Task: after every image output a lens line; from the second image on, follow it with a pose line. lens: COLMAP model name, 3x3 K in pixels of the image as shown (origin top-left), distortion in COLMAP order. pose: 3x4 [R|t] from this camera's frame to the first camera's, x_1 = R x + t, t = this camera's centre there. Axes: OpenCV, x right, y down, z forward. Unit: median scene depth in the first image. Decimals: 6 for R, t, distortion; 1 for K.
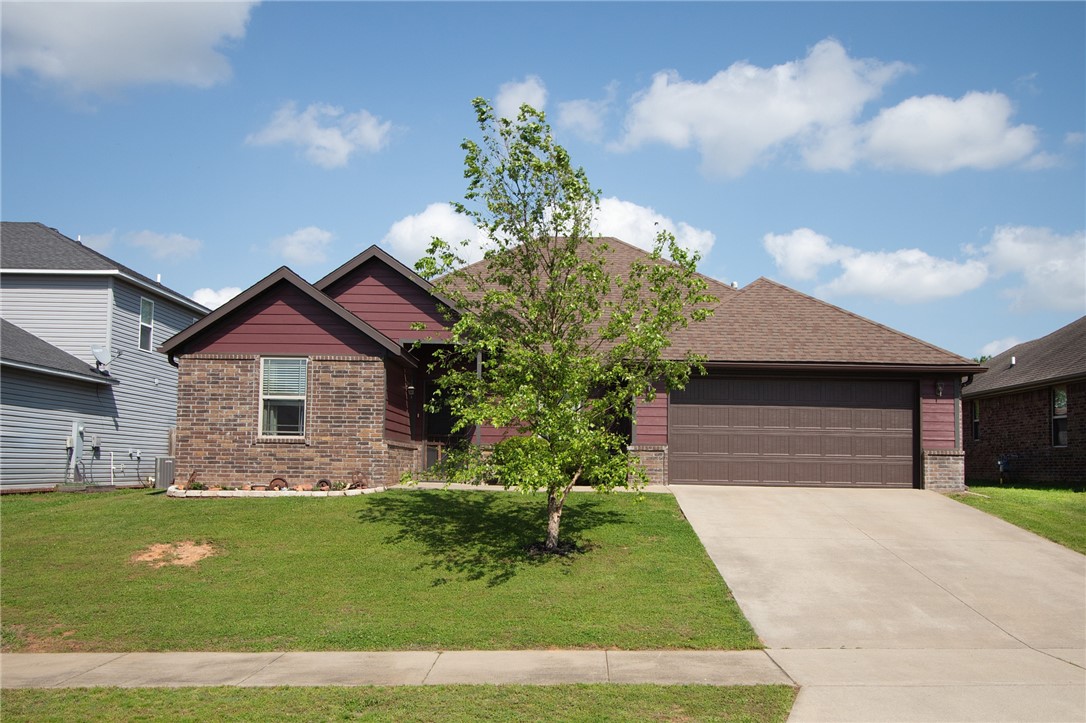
lens RADIAL K [[1044.2, 0, 543.0], [0, 1044.2, 361.5], [0, 0, 1]] dist [-0.002941, 0.001568]
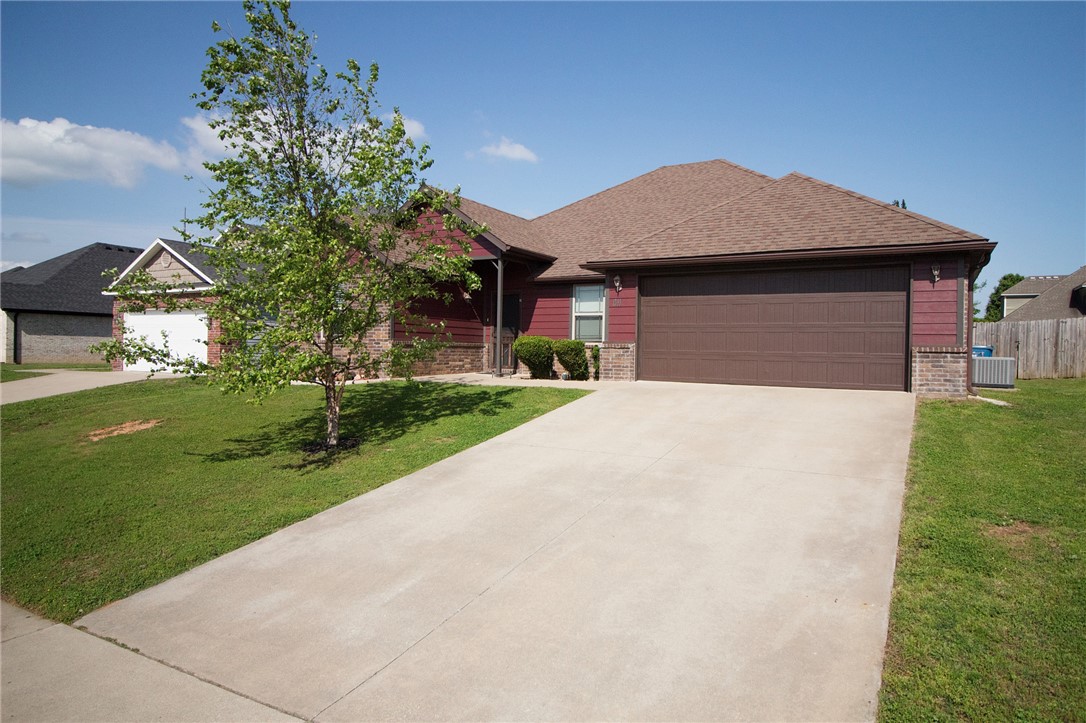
lens RADIAL K [[672.1, 0, 543.0], [0, 672.1, 361.5], [0, 0, 1]] dist [0.003300, 0.000141]
pose [[0.876925, 0.004335, -0.480608, 0.364977], [0.046828, 0.994431, 0.094413, 0.031740], [0.478341, -0.105299, 0.871838, 0.382703]]
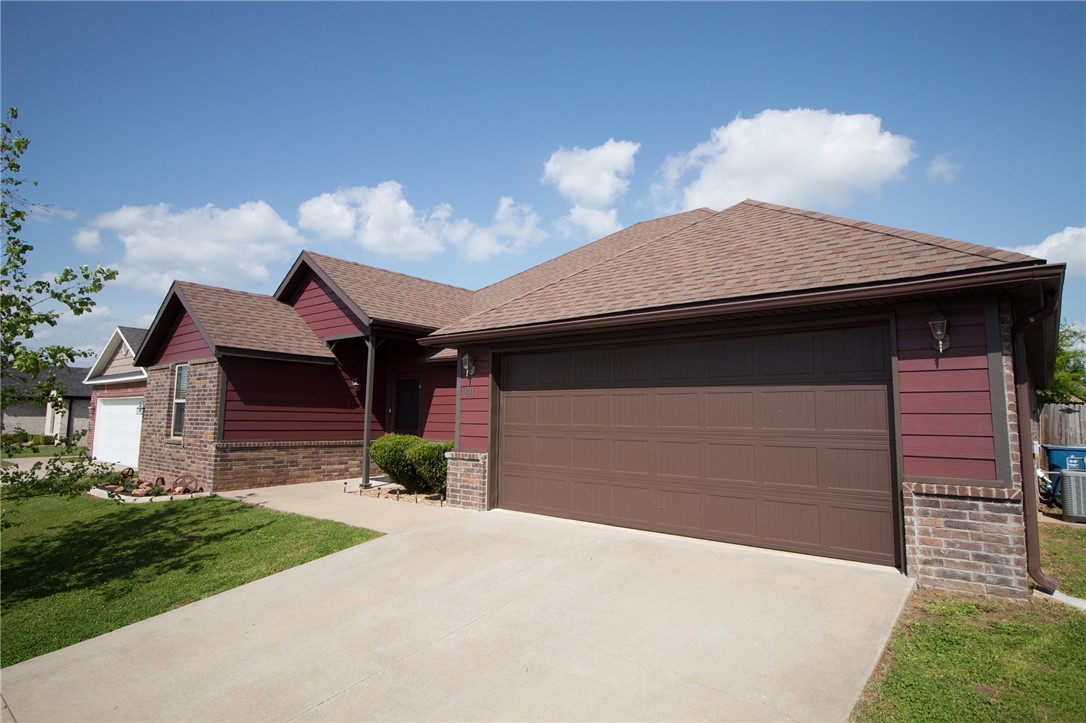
lens RADIAL K [[599.1, 0, 543.0], [0, 599.1, 361.5], [0, 0, 1]] dist [-0.002358, -0.002475]
pose [[0.777145, -0.068579, -0.625574, 0.407110], [0.064243, 0.997497, -0.029543, 0.034301], [0.626034, -0.017229, 0.779606, 0.720489]]
